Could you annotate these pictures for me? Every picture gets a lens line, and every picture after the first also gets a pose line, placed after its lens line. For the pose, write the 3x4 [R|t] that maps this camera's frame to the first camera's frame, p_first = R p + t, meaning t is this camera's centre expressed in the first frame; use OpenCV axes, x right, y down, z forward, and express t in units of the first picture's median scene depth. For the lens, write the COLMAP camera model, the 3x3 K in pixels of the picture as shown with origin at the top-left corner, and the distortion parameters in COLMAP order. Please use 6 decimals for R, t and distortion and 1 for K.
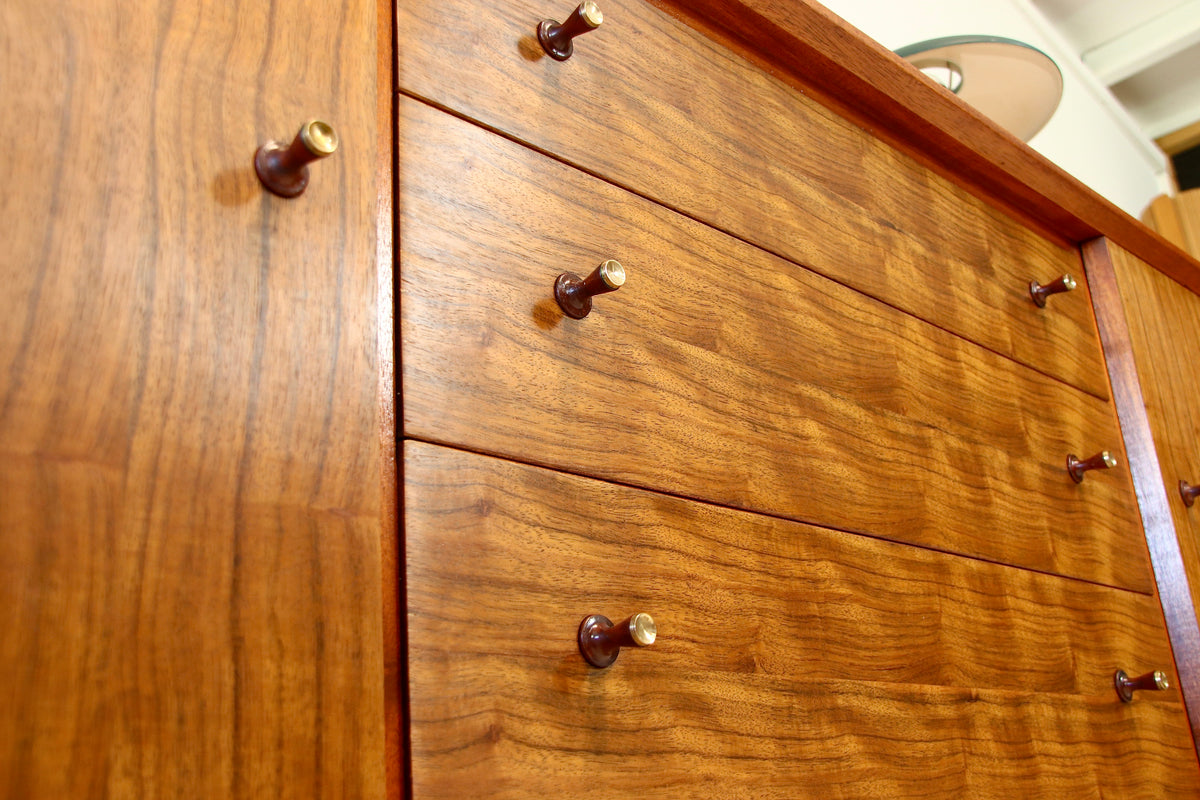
lens RADIAL K [[1260.4, 0, 600.0], [0, 1260.4, 400.0], [0, 0, 1]] dist [-0.089357, 0.004411]
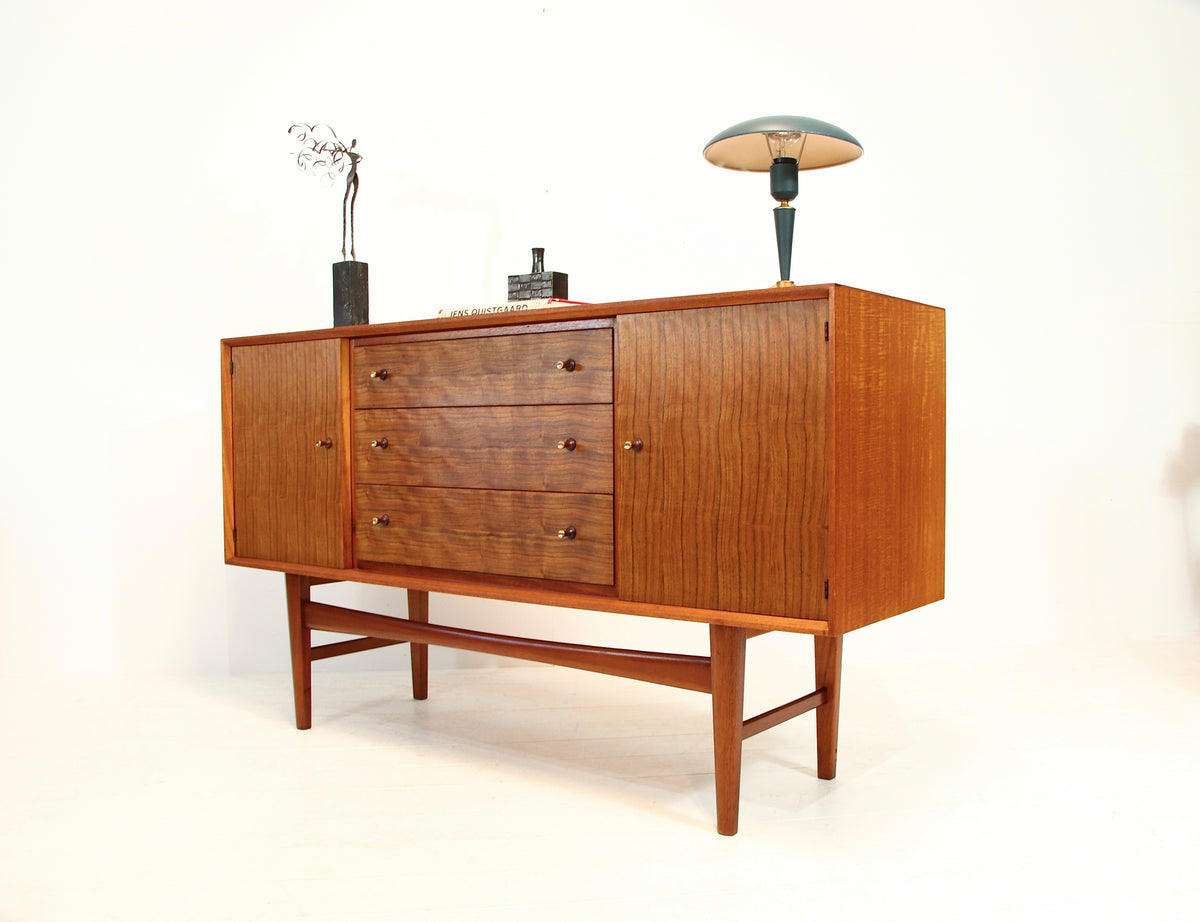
lens RADIAL K [[1129.5, 0, 671.7], [0, 1129.5, 465.7], [0, 0, 1]] dist [-0.138391, 0.010604]
pose [[0.190114, 0.104713, -0.976162, 4.162679], [0.337057, 0.926900, 0.165072, -0.328698], [0.922090, -0.360405, 0.140922, 1.379798]]
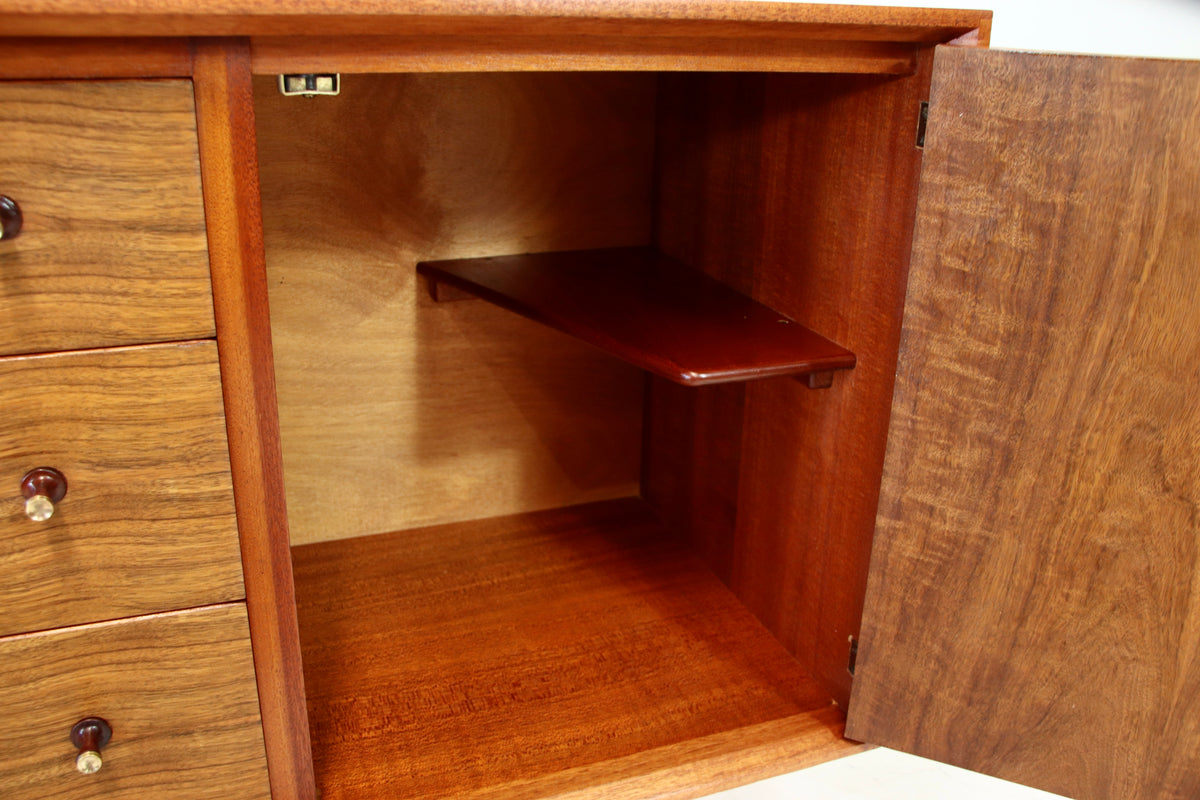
lens RADIAL K [[1040.8, 0, 592.2], [0, 1040.8, 400.2], [0, 0, 1]] dist [-0.174705, 0.170229]
pose [[0.916942, 0.223702, -0.330416, 1.367088], [0.053973, 0.750924, 0.658179, -0.551920], [0.395354, -0.621345, 0.676480, 1.235901]]
